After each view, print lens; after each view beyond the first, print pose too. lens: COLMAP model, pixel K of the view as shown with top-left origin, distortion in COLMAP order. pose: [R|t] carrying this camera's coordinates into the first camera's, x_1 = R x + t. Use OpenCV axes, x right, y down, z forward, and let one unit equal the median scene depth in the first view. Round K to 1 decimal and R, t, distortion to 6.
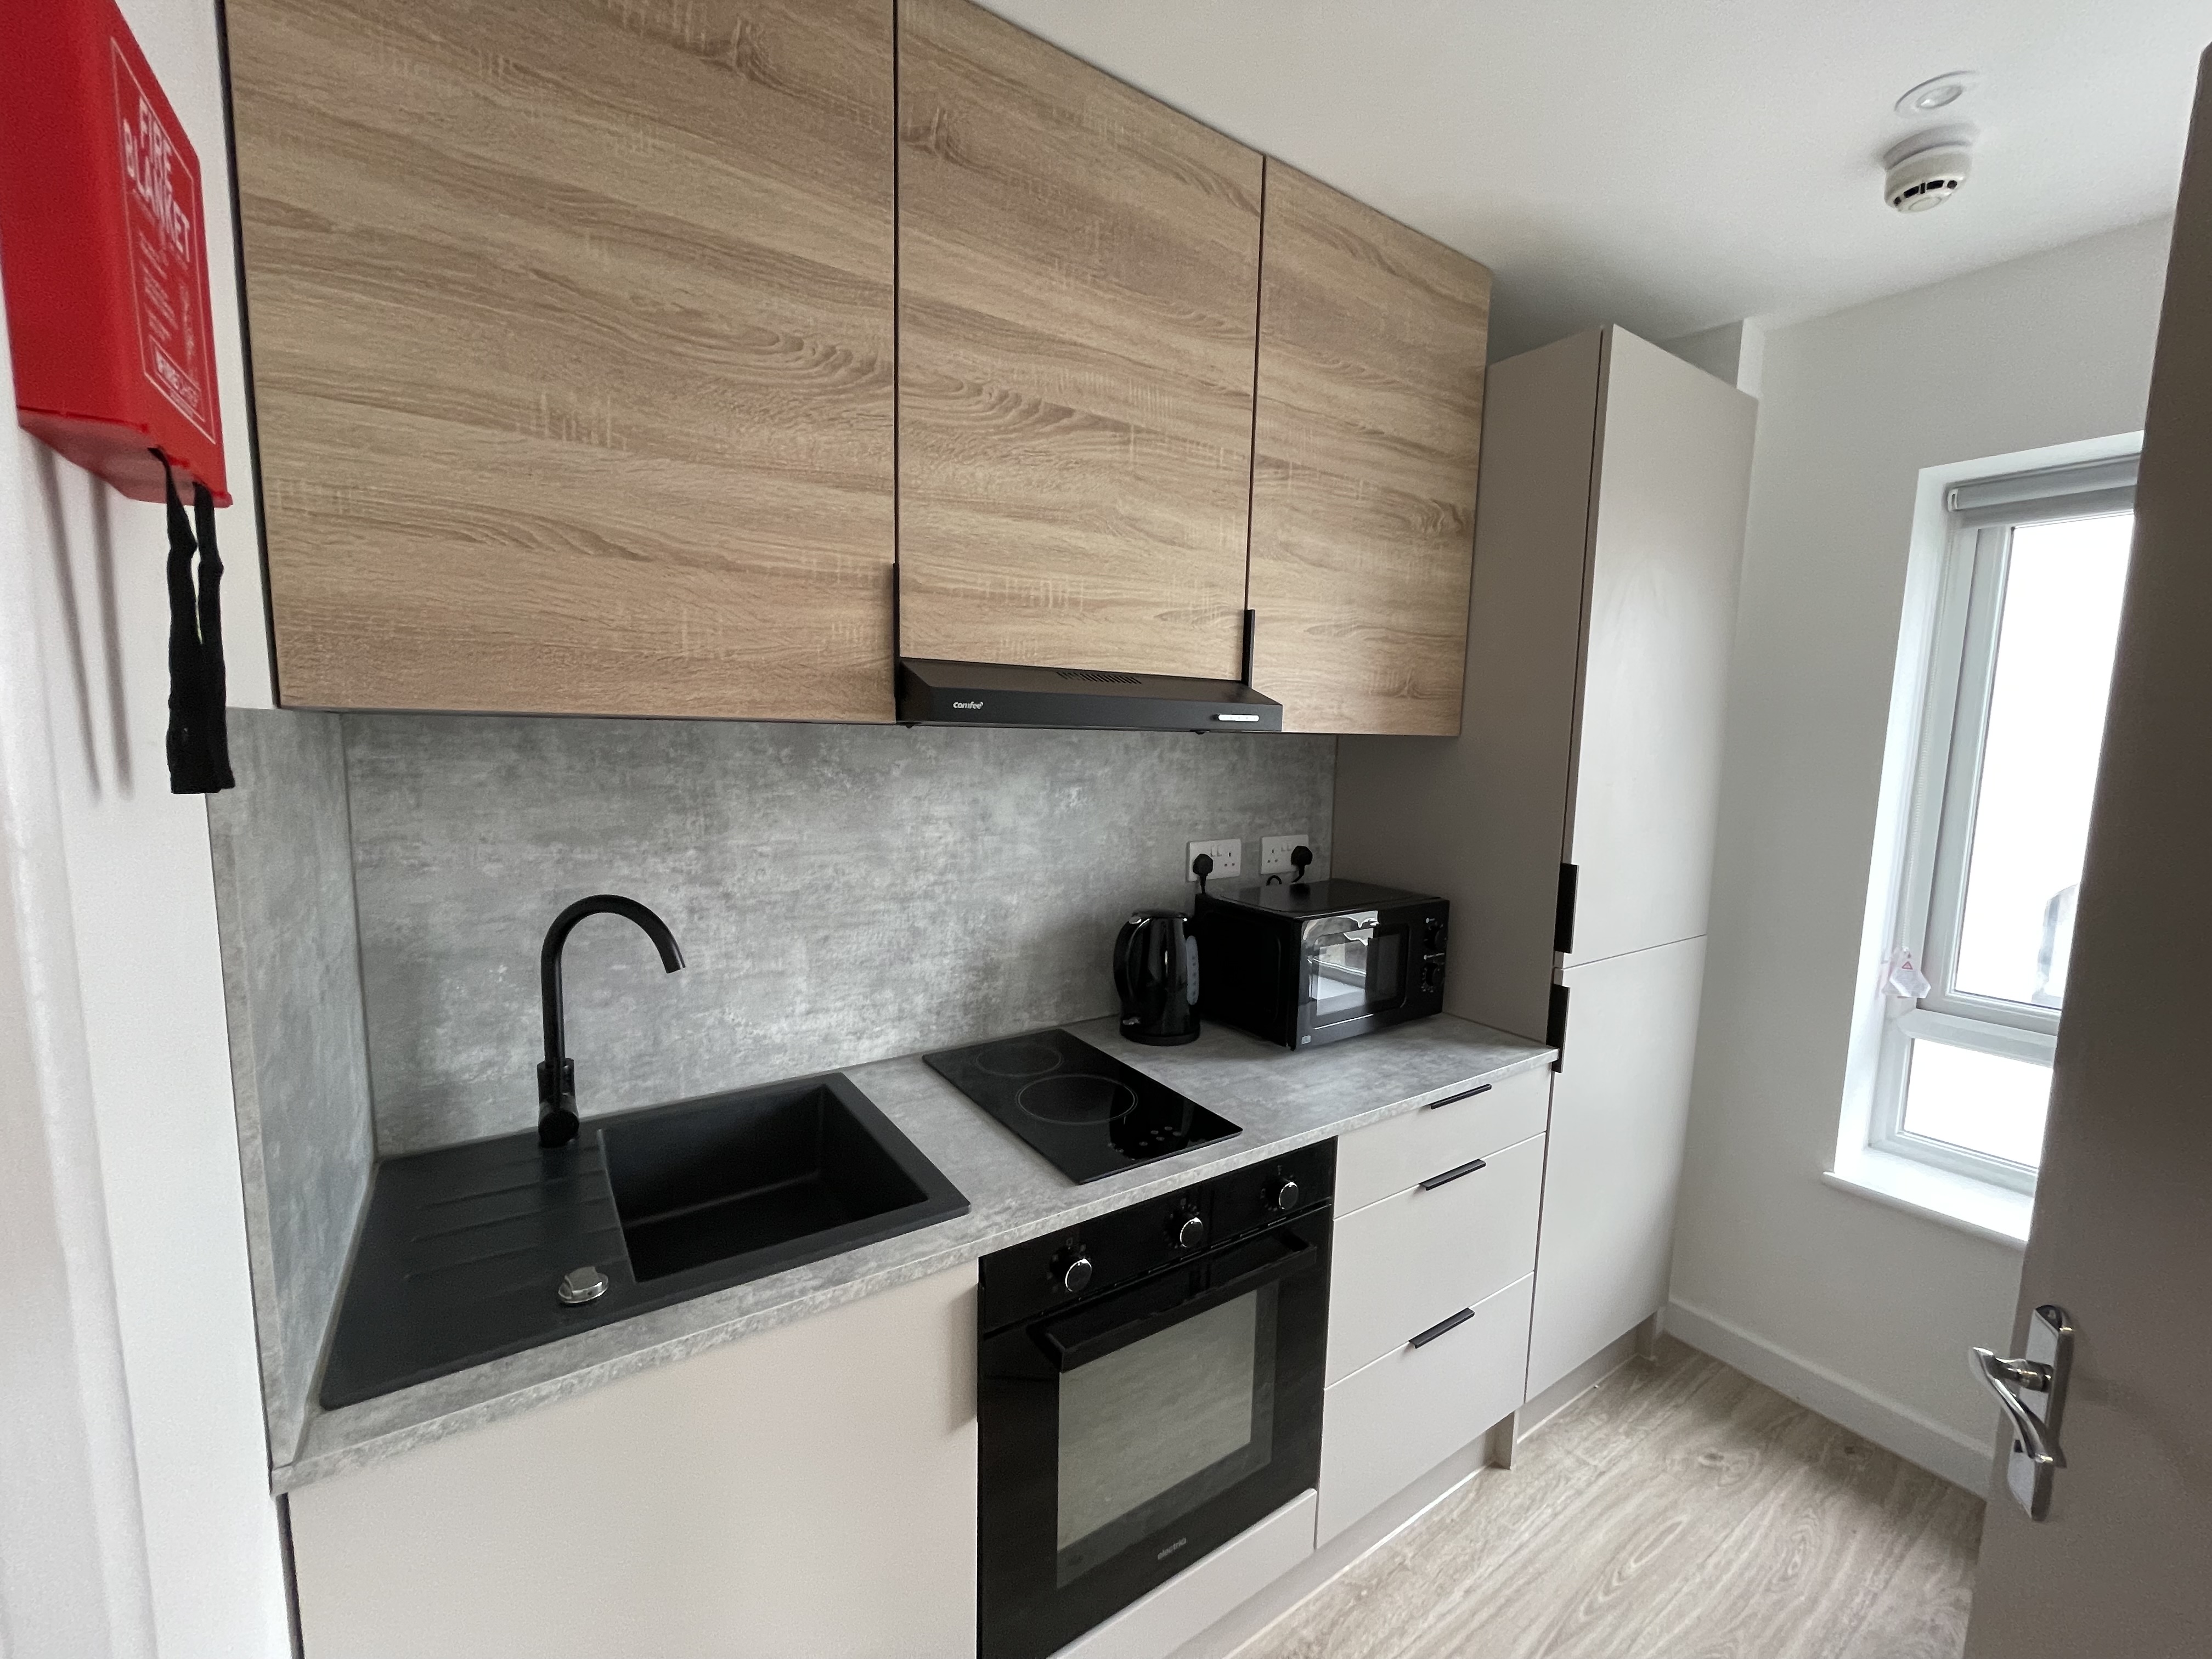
lens RADIAL K [[886.1, 0, 1101.1], [0, 886.1, 834.2], [0, 0, 1]] dist [-0.001450, 0.000380]
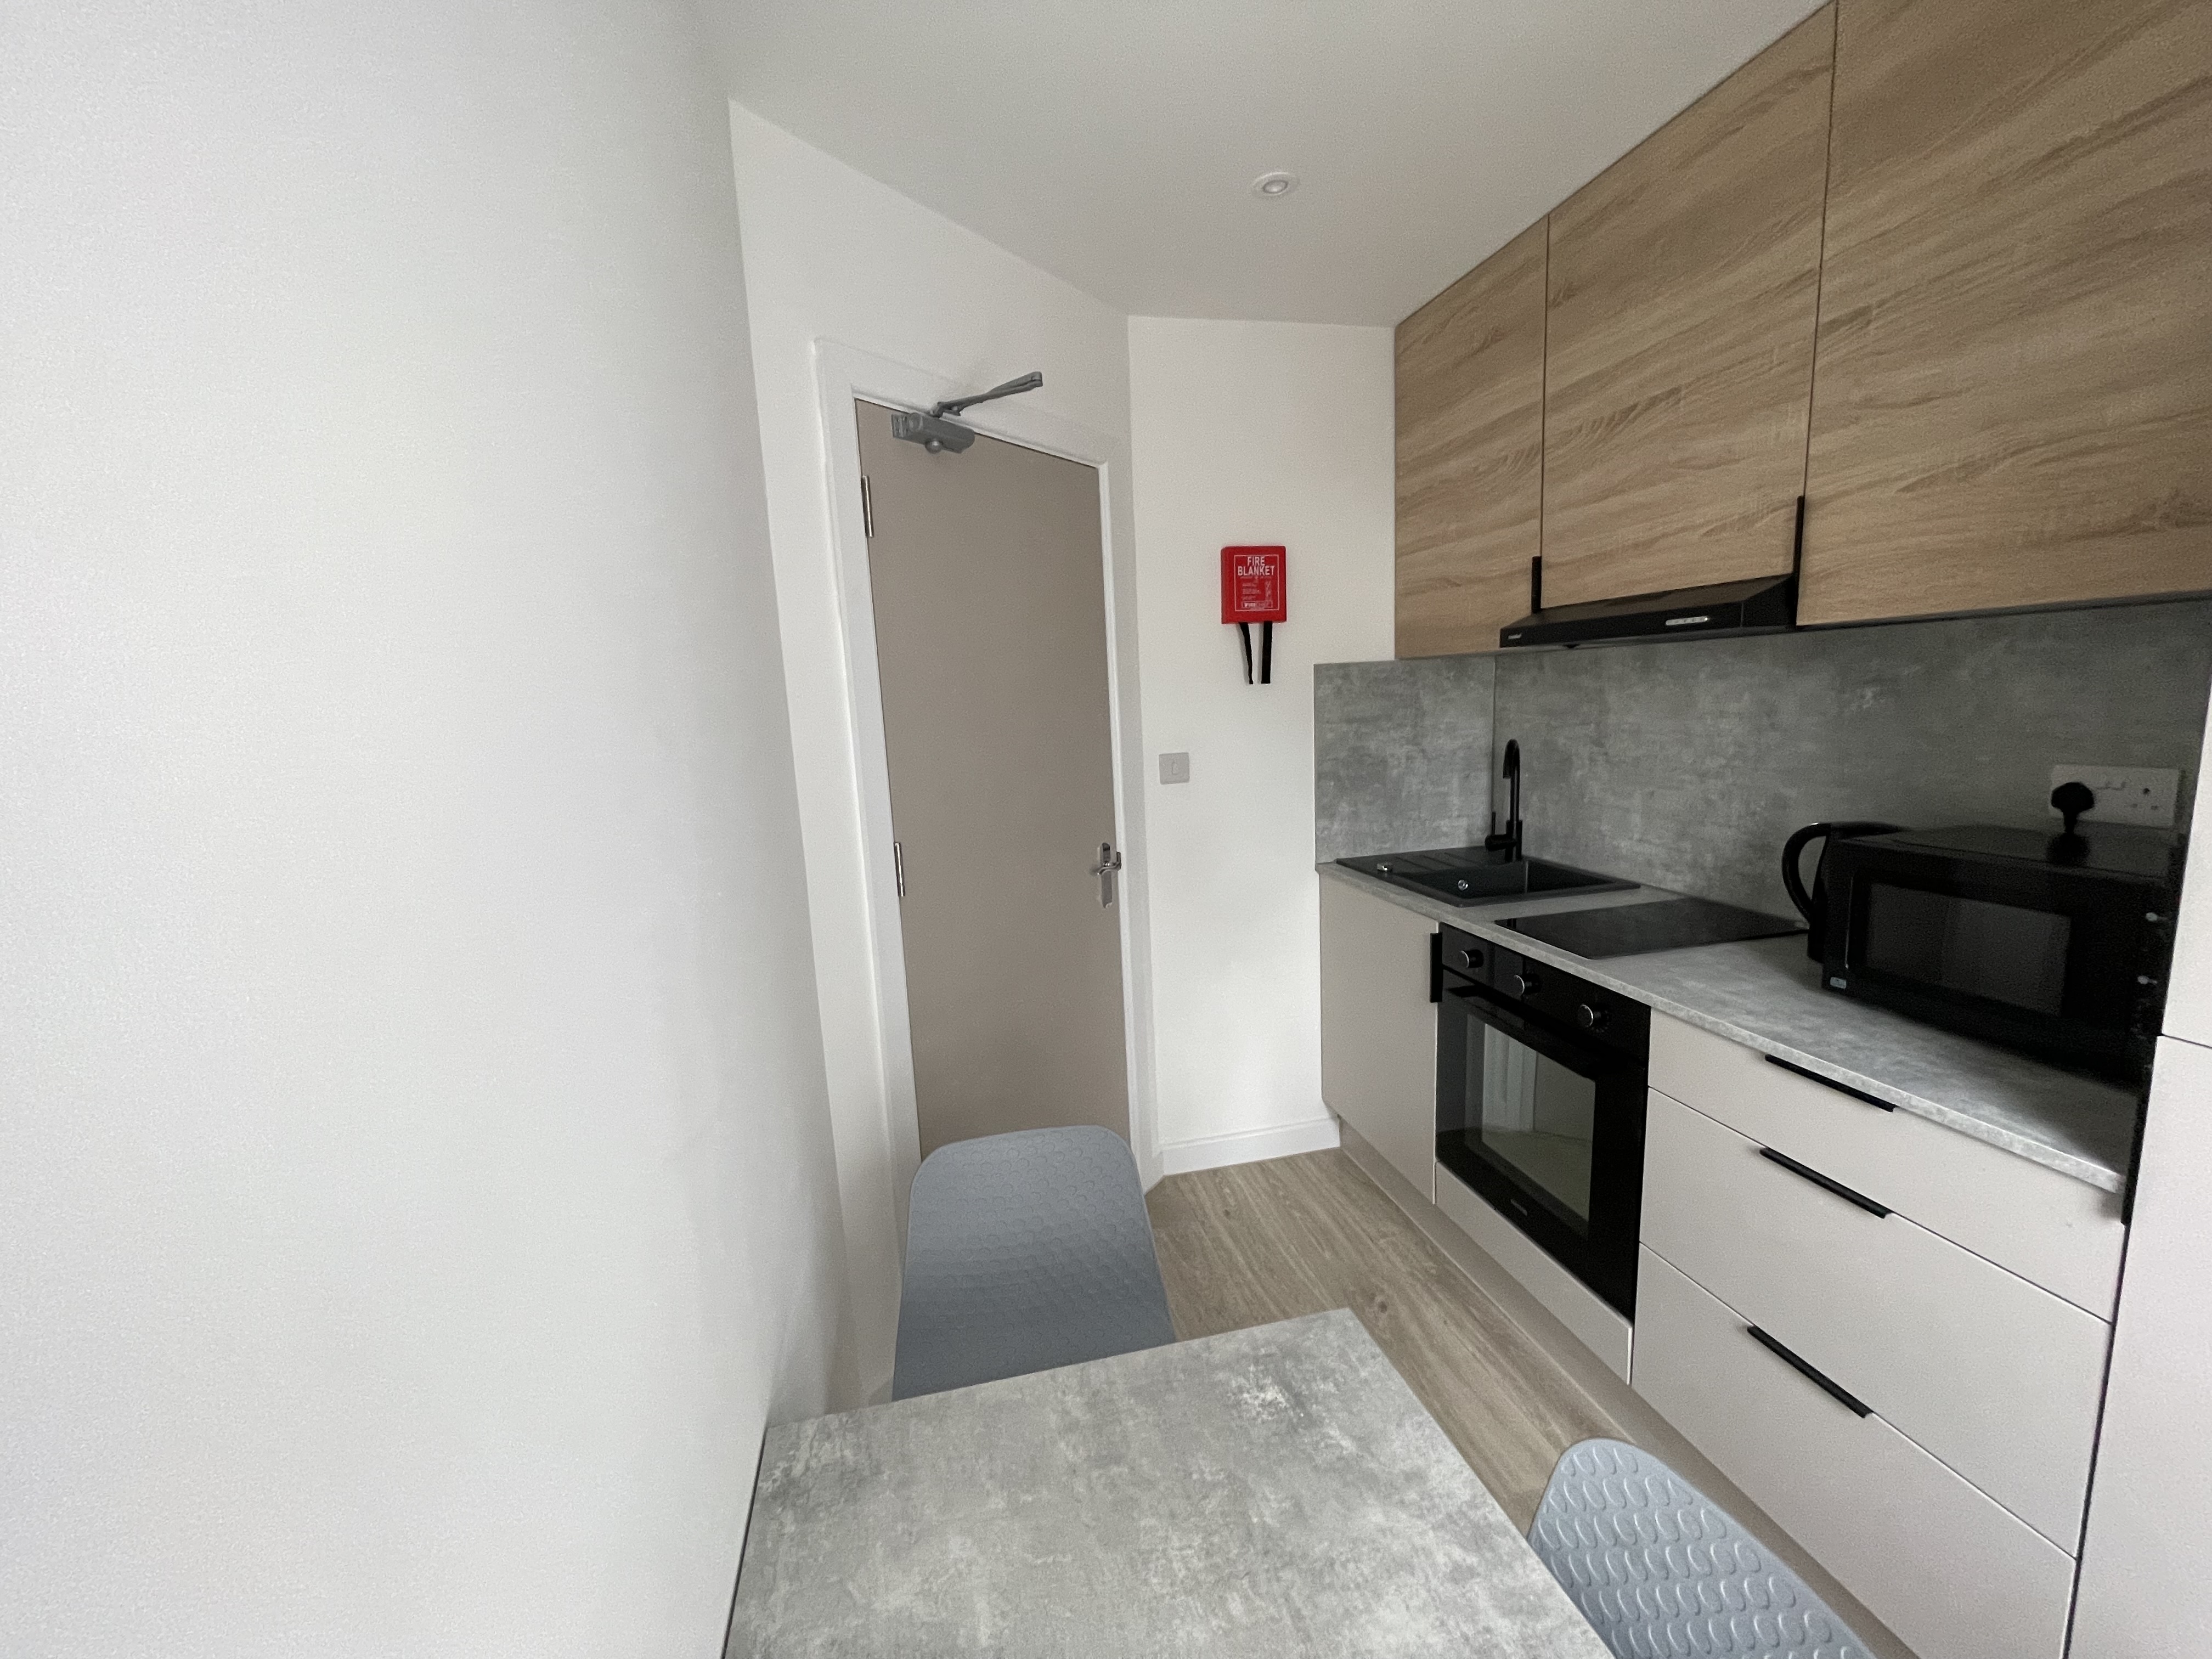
lens RADIAL K [[886.1, 0, 1102.1], [0, 886.1, 831.0], [0, 0, 1]] dist [-0.001450, 0.000380]
pose [[-0.357338, 0.141604, -0.923178, 1.328820], [-0.064419, 0.982349, 0.175615, -0.017438], [0.931751, 0.122224, -0.341908, 0.647210]]
